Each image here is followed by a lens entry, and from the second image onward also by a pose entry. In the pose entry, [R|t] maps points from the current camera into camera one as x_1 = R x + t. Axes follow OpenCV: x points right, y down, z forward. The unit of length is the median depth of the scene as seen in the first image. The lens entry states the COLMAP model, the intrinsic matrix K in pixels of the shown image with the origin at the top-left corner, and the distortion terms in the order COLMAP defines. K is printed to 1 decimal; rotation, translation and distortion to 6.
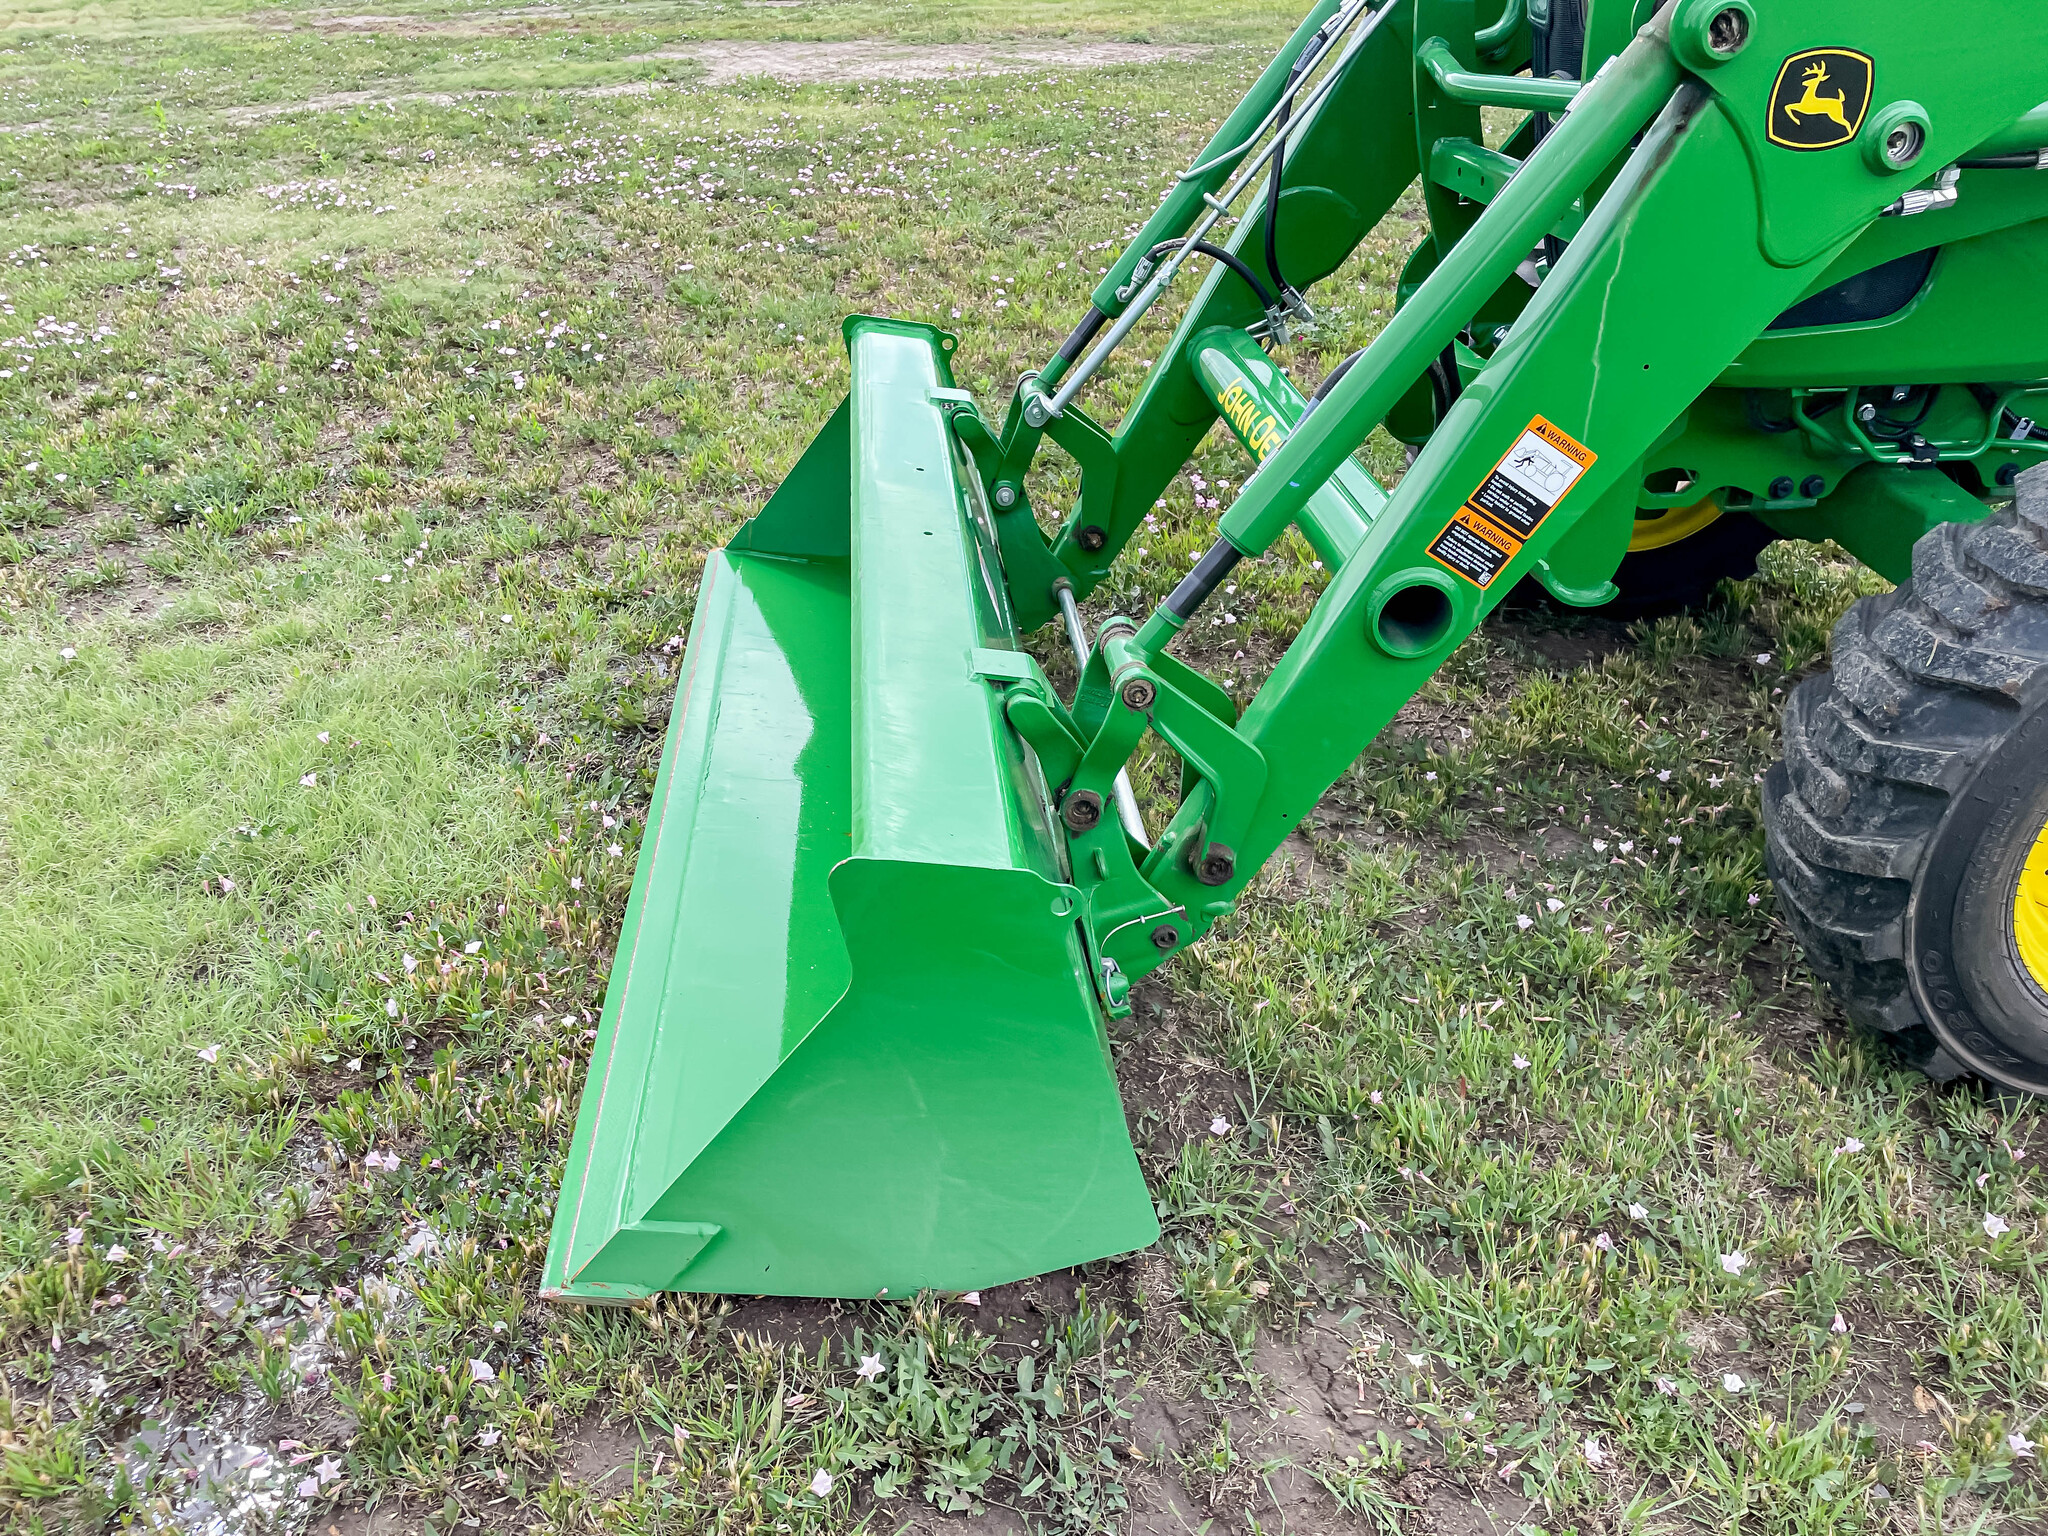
lens RADIAL K [[1522.3, 0, 1008.9], [0, 1522.3, 775.0], [0, 0, 1]] dist [0.085789, -0.108321]
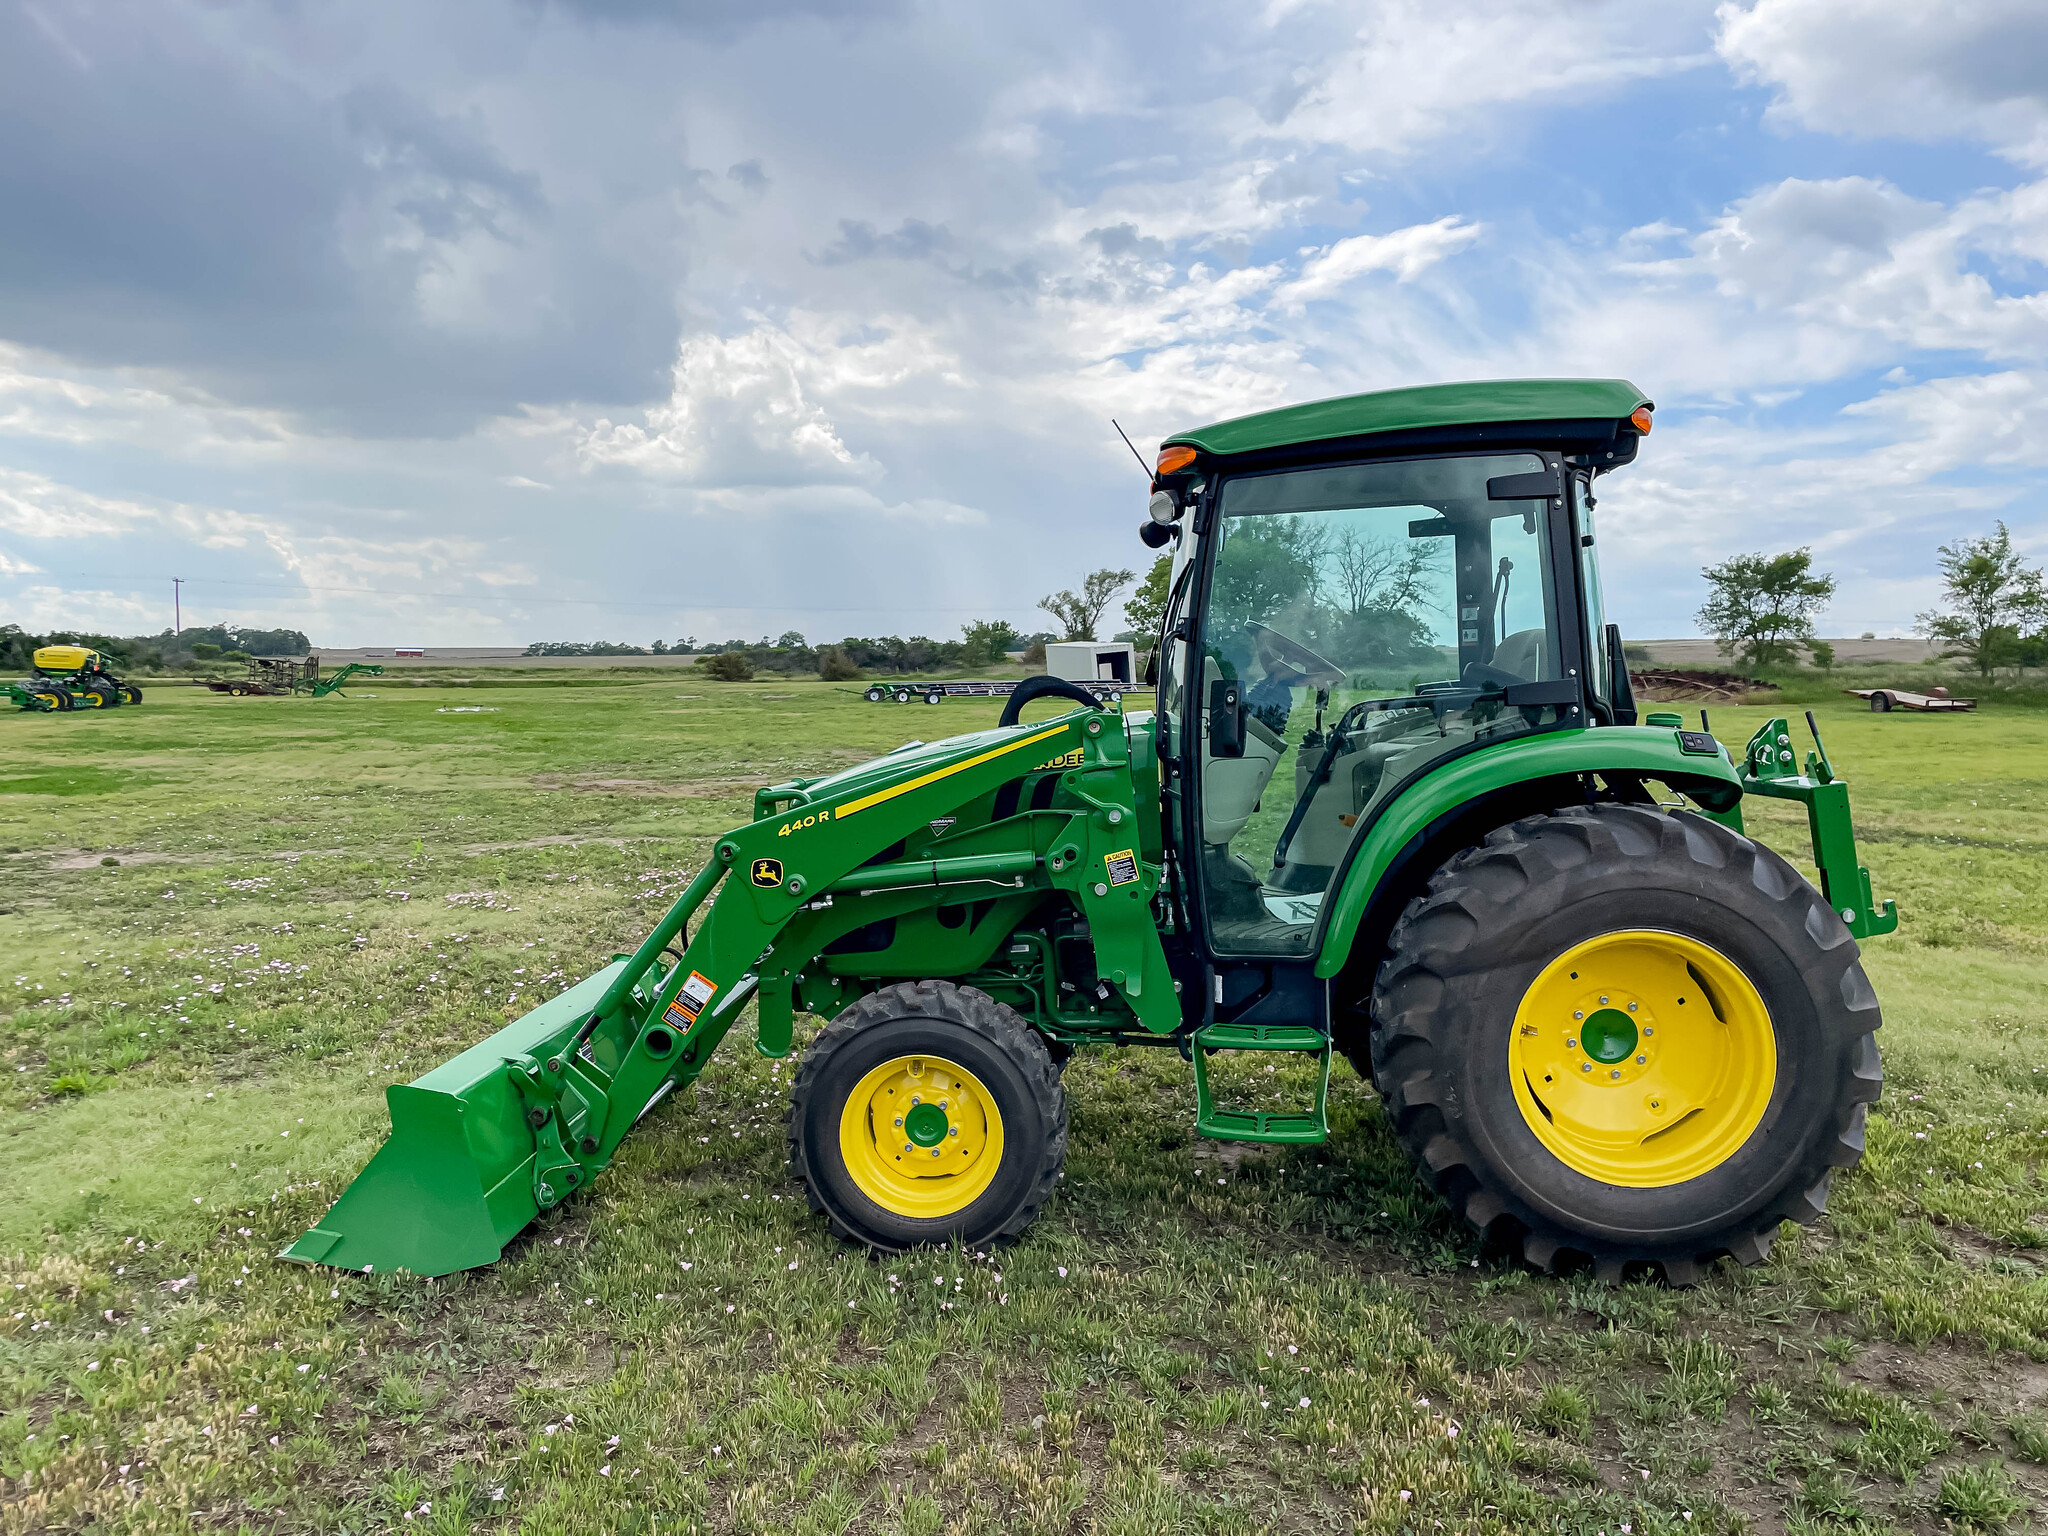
lens RADIAL K [[1544.0, 0, 1021.9], [0, 1544.0, 760.8], [0, 0, 1]] dist [0.087655, -0.118213]
pose [[0.990140, 0.024492, -0.137923, 1.301480], [-0.084111, 0.891298, -0.445548, 0.640213], [0.112019, 0.452756, 0.884570, -1.629994]]
